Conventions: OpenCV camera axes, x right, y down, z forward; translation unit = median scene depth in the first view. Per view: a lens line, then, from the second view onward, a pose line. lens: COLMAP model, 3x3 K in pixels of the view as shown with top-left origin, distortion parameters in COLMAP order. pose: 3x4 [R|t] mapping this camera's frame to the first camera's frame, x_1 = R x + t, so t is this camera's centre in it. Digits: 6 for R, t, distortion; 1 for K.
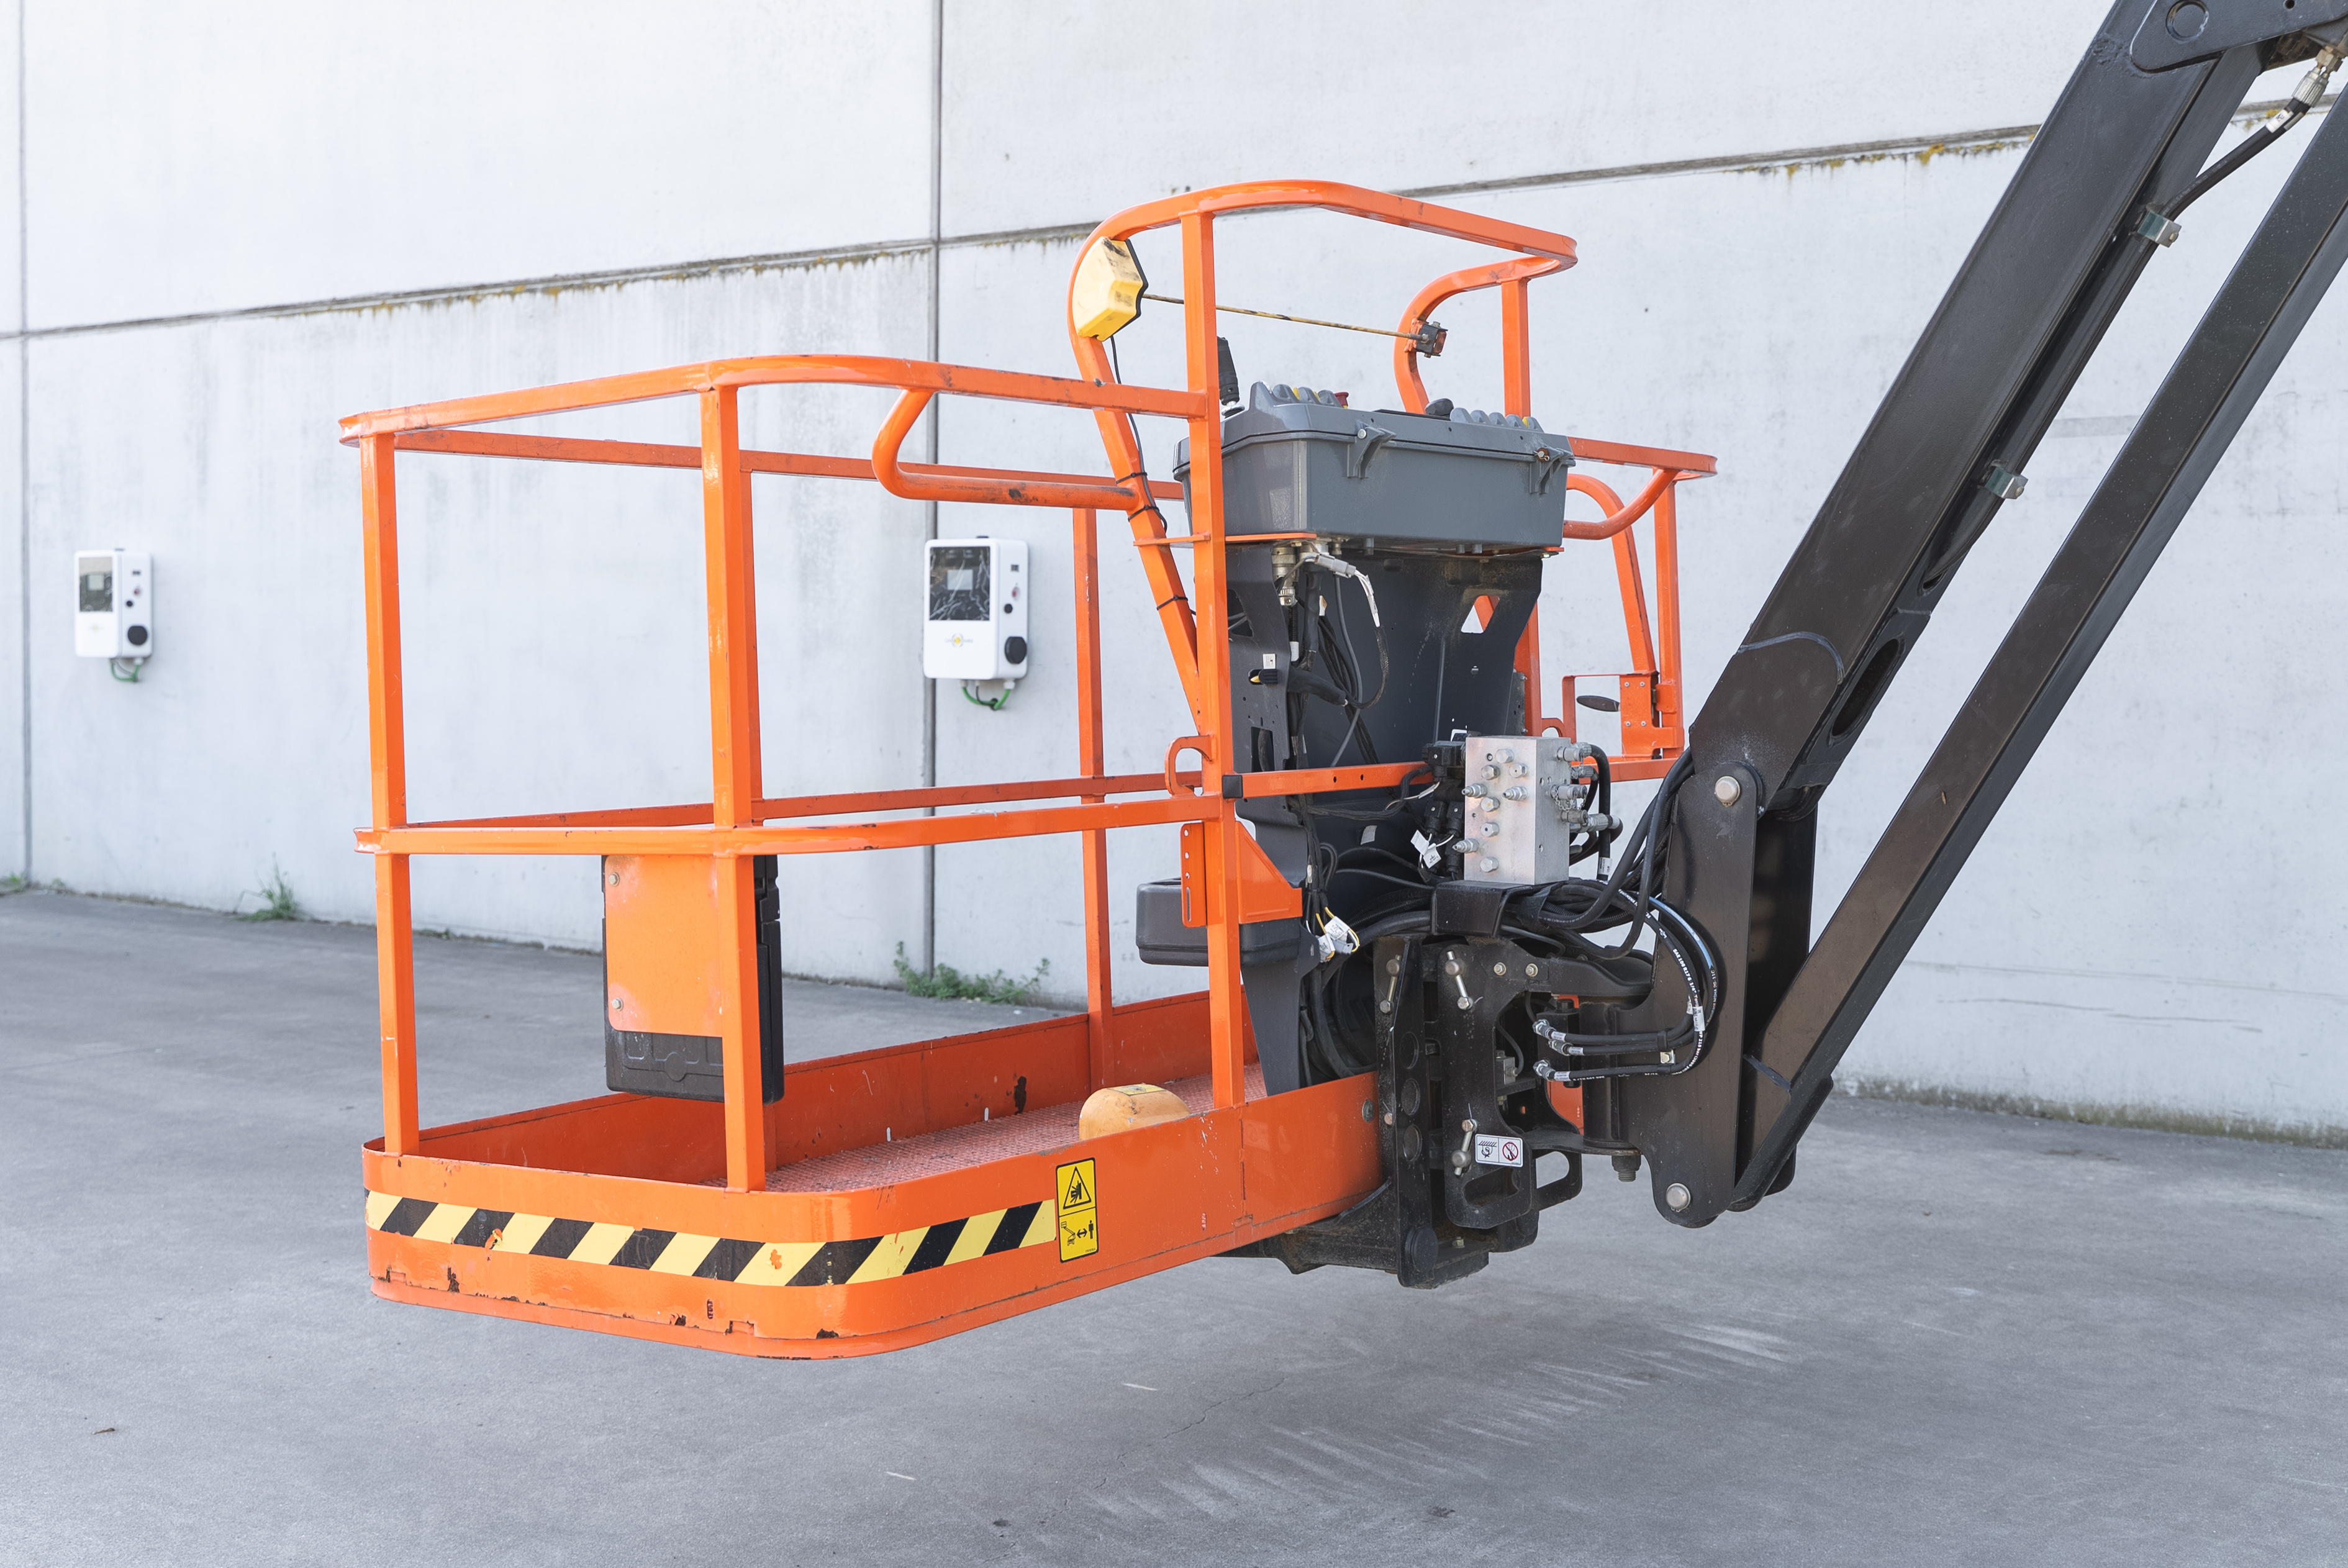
lens RADIAL K [[2848.7, 0, 1172.9], [0, 2848.7, 787.4], [0, 0, 1]] dist [0.000755, 0.000000]
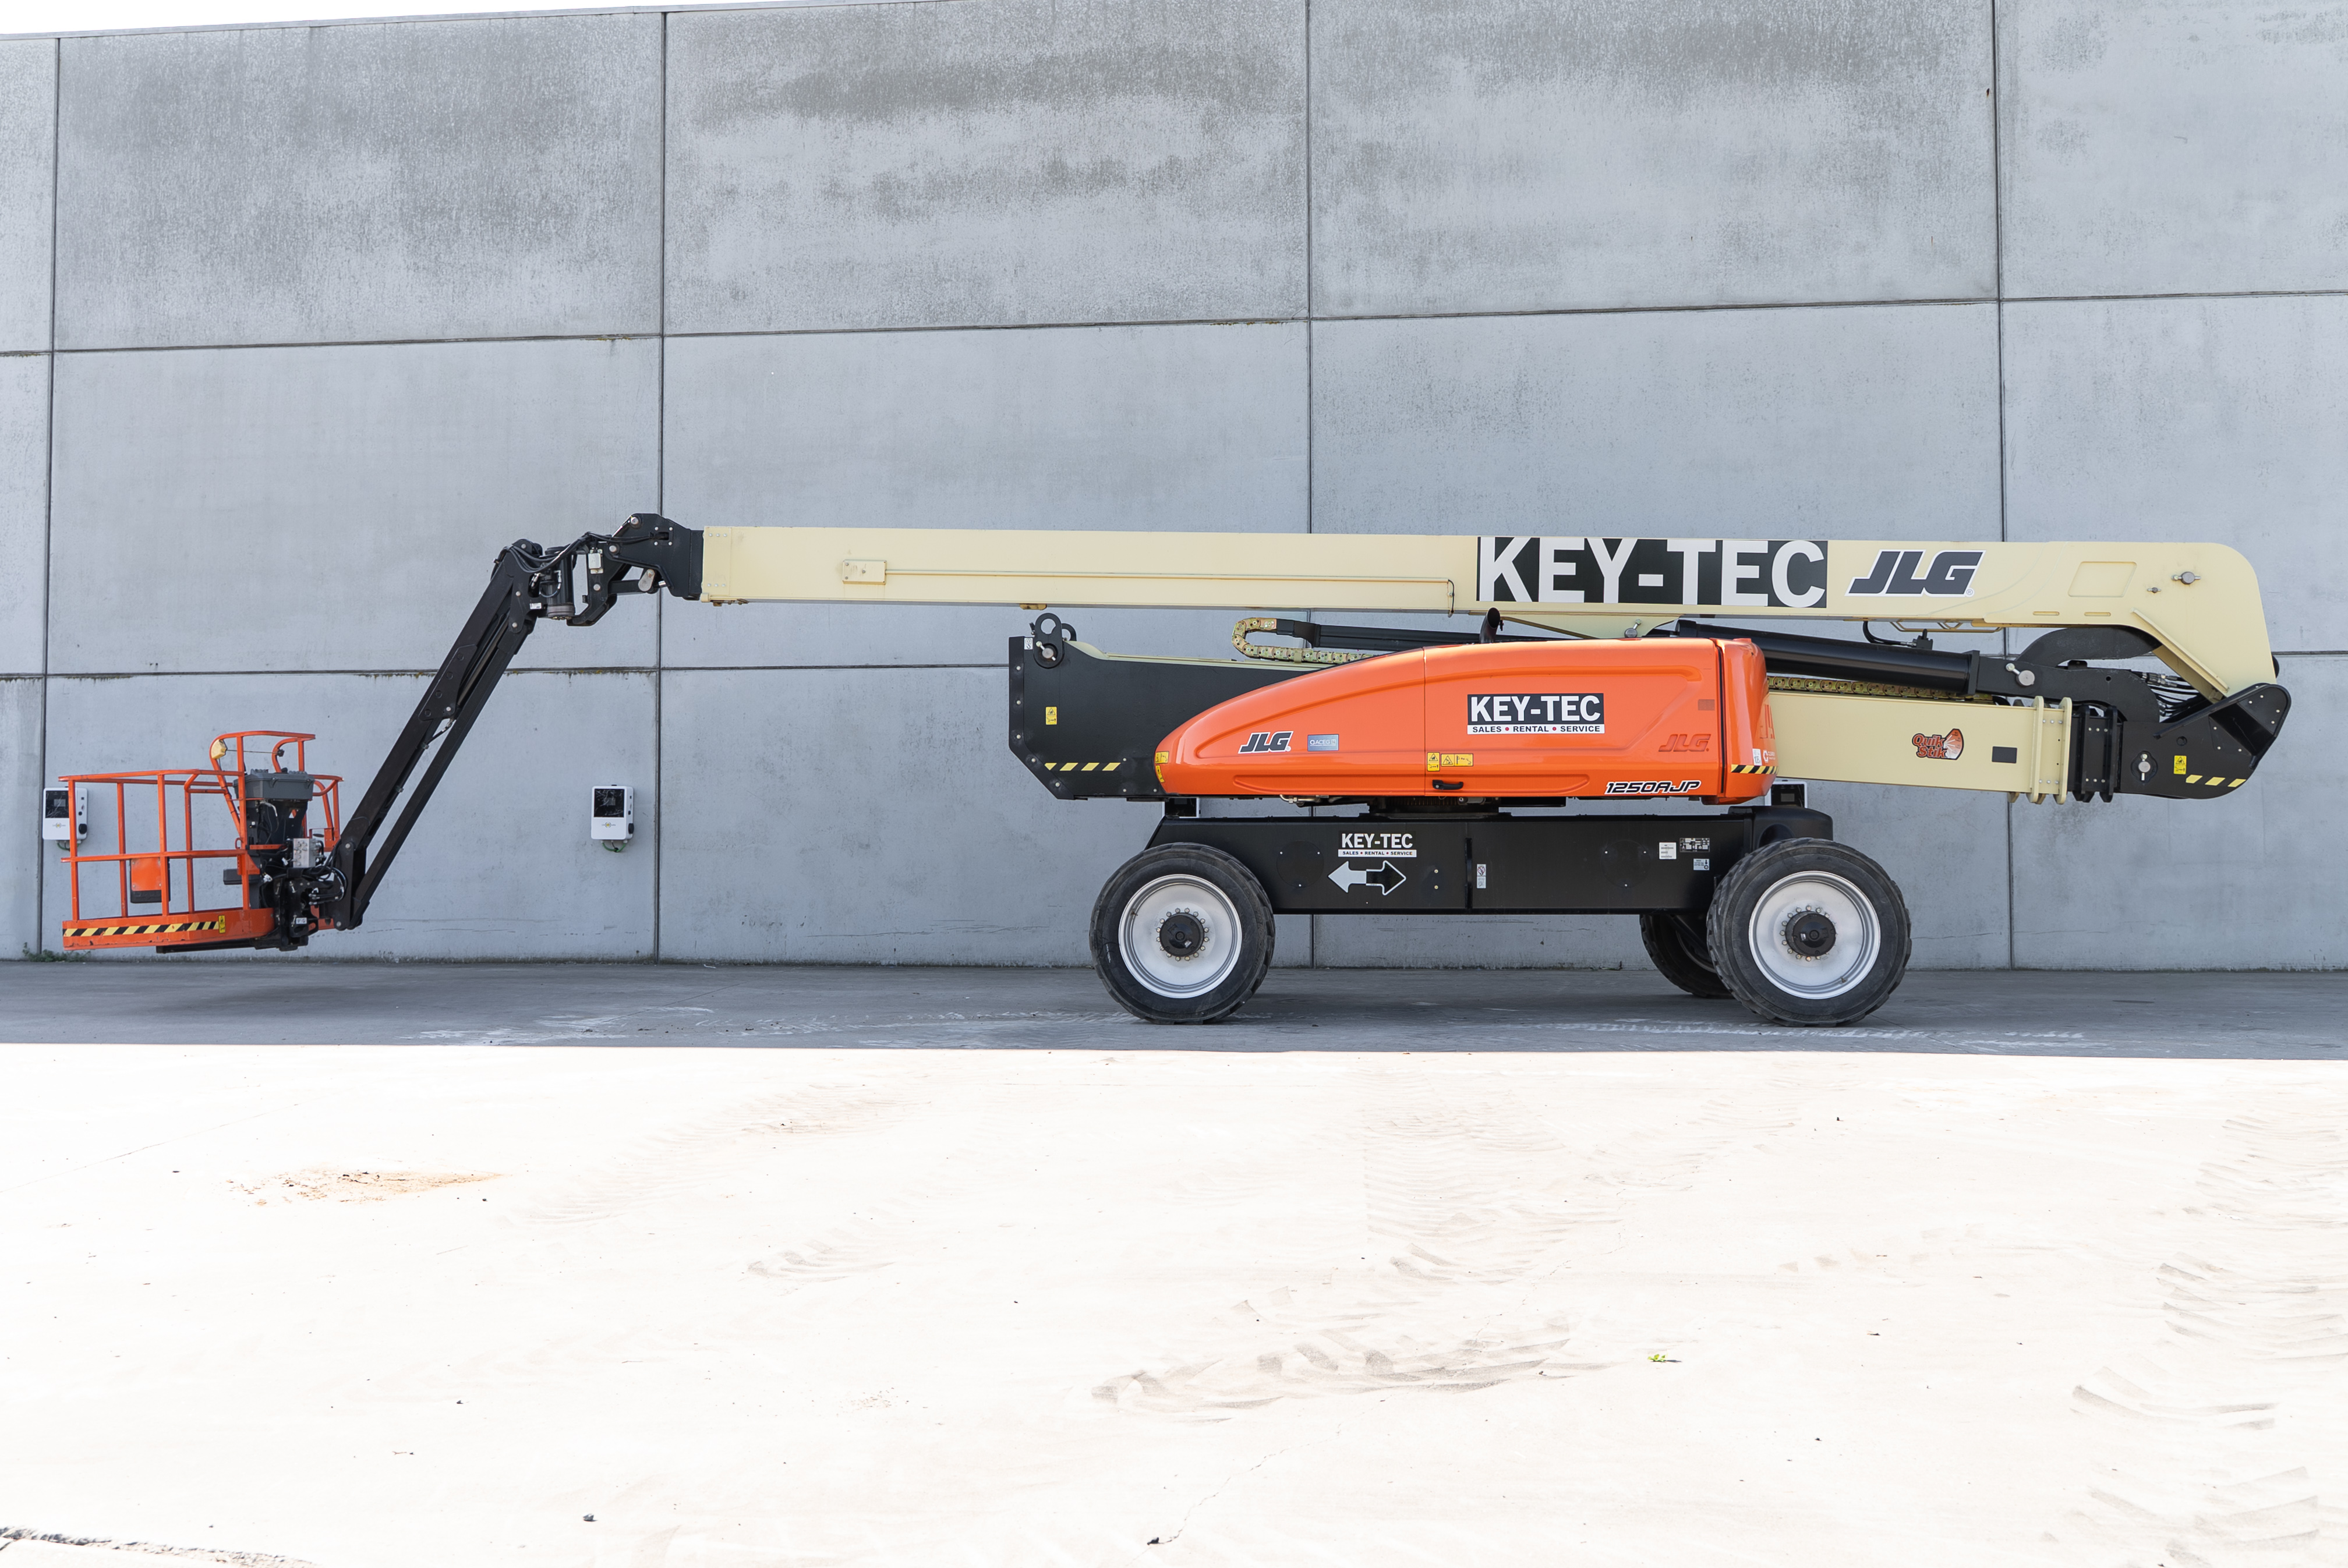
lens RADIAL K [[2221.2, 0, 1121.2], [0, 2221.2, 754.5], [0, 0, 1]] dist [0.002821, 0.000000]
pose [[0.872806, 0.008963, 0.487984, -0.526104], [0.034406, 0.996214, -0.079835, 0.194117], [-0.486852, 0.086470, 0.869194, -3.060494]]
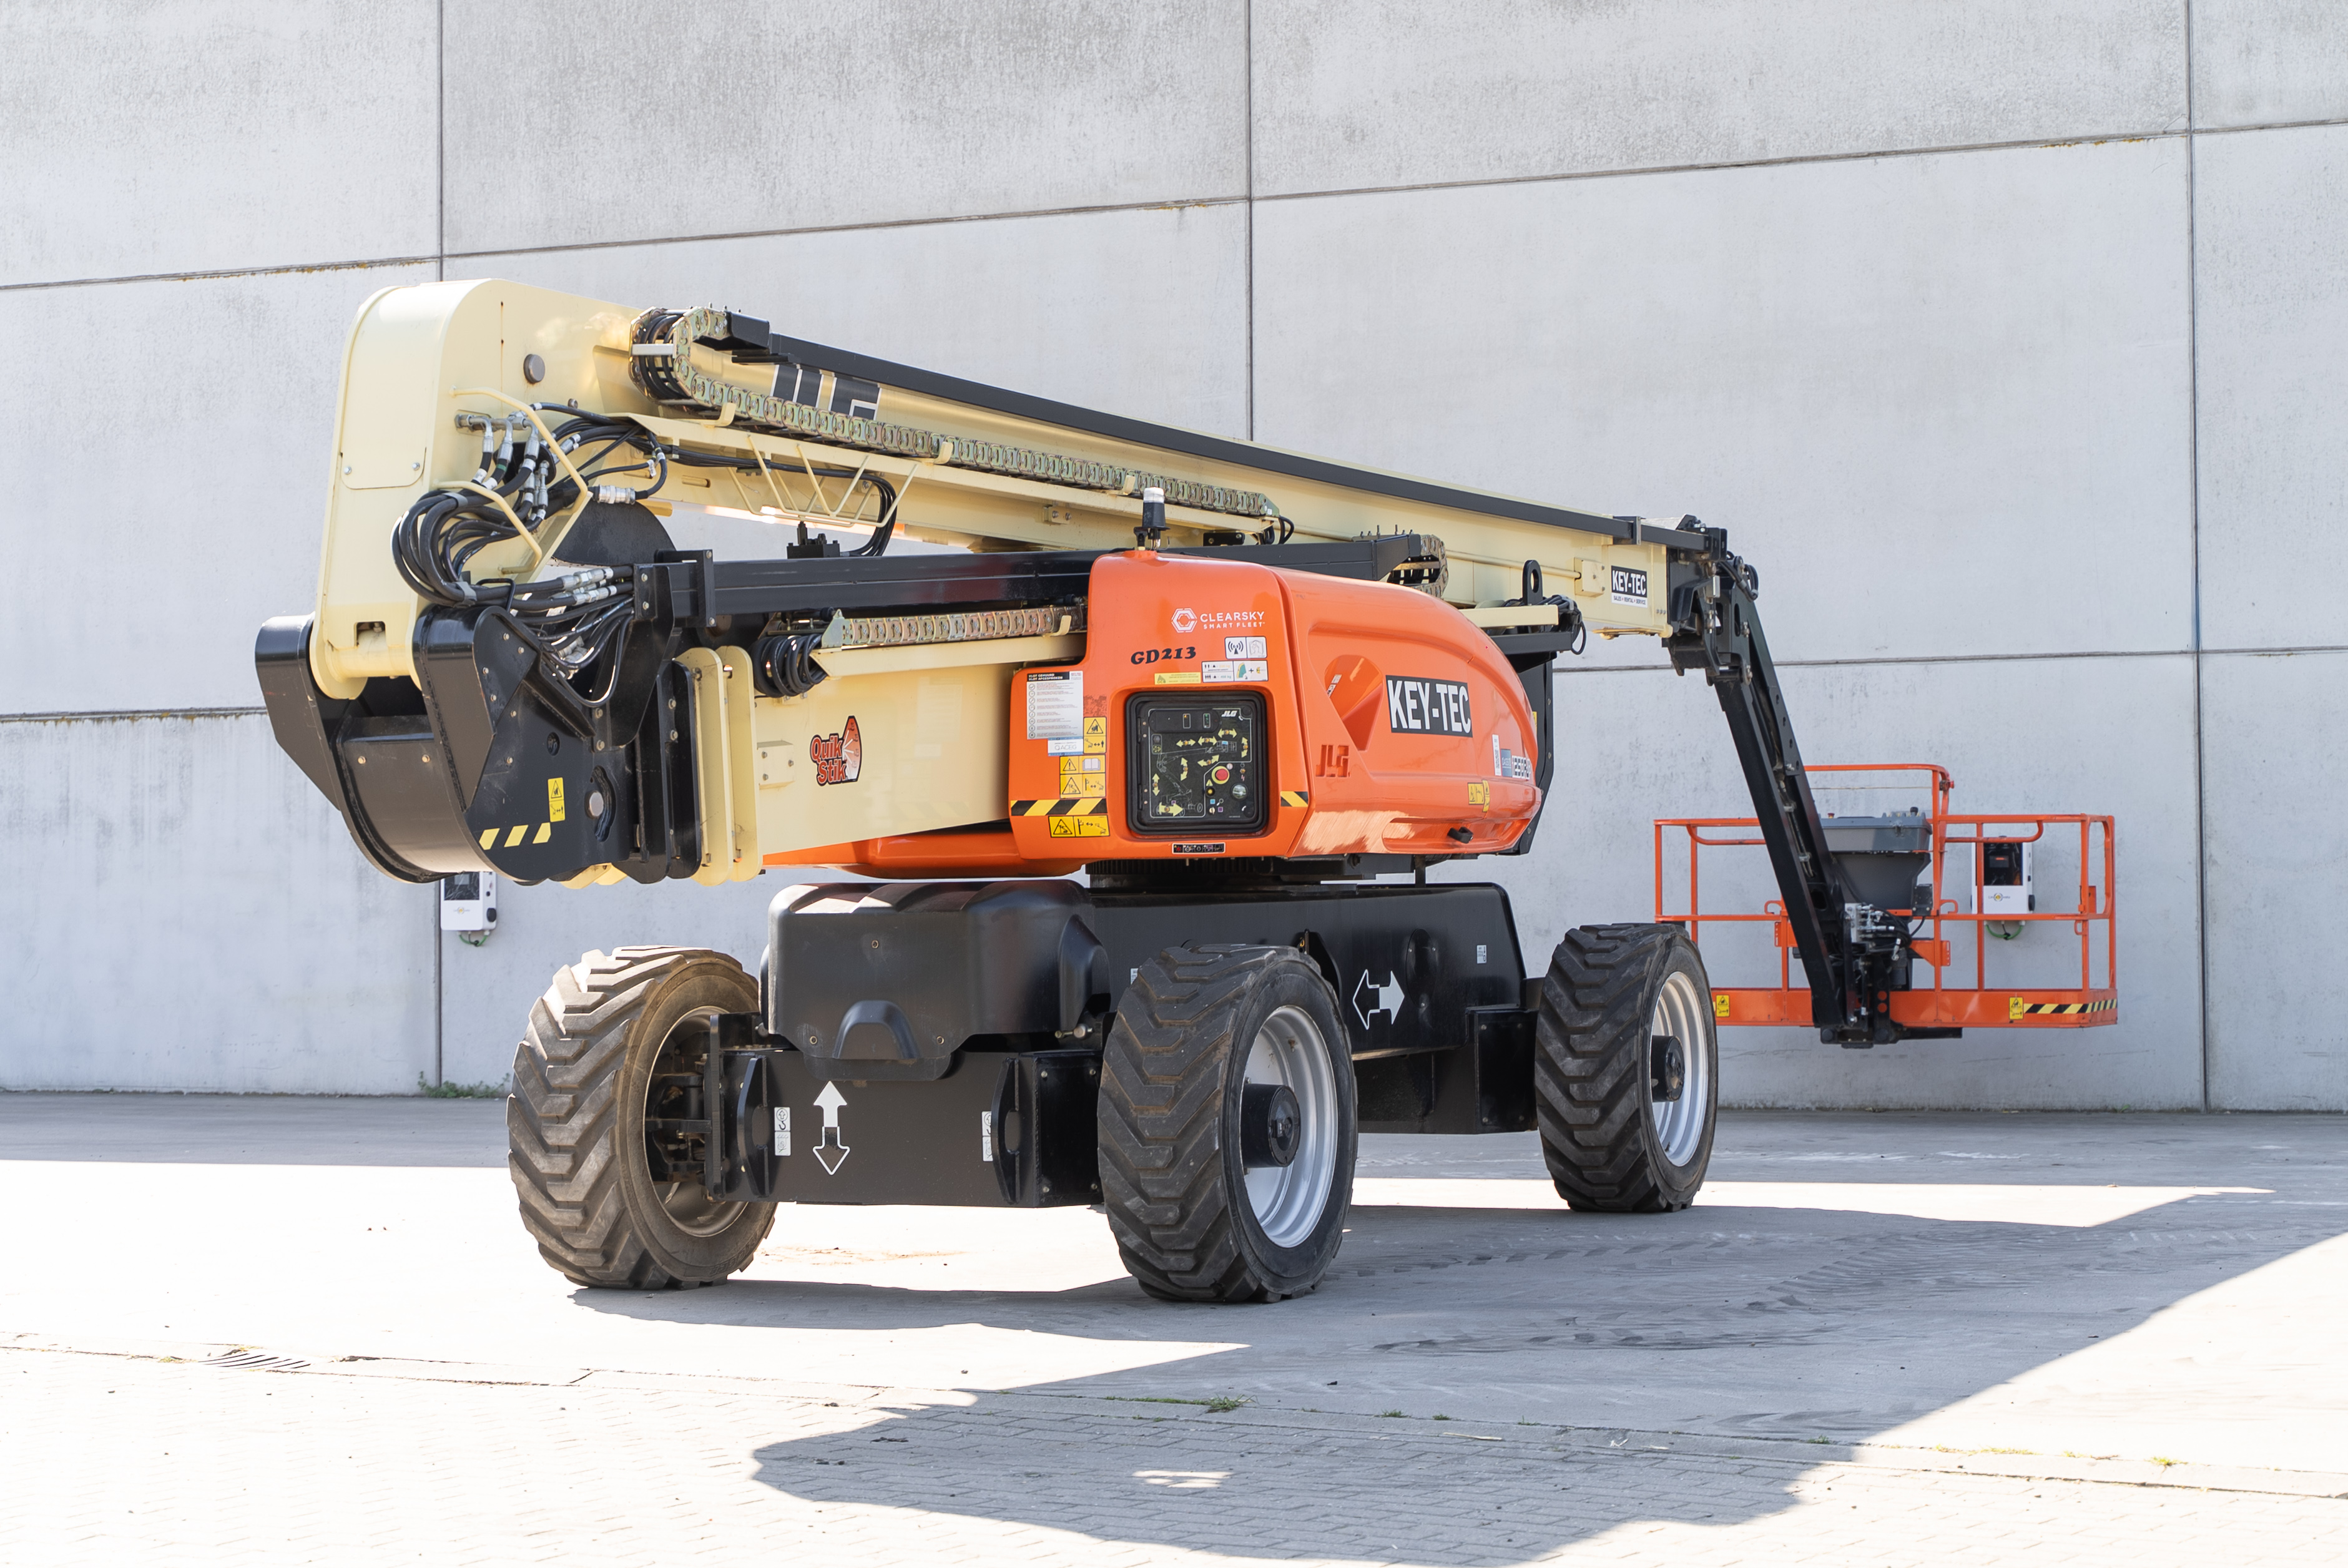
lens RADIAL K [[4677.0, 0, 1105.3], [0, 4677.0, 769.9], [0, 0, 1]] dist [0.005783, 0.000000]
pose [[0.975533, -0.006251, 0.219765, -0.855370], [0.025927, 0.995892, -0.086762, 0.350104], [-0.218319, 0.090337, 0.971687, -5.470411]]
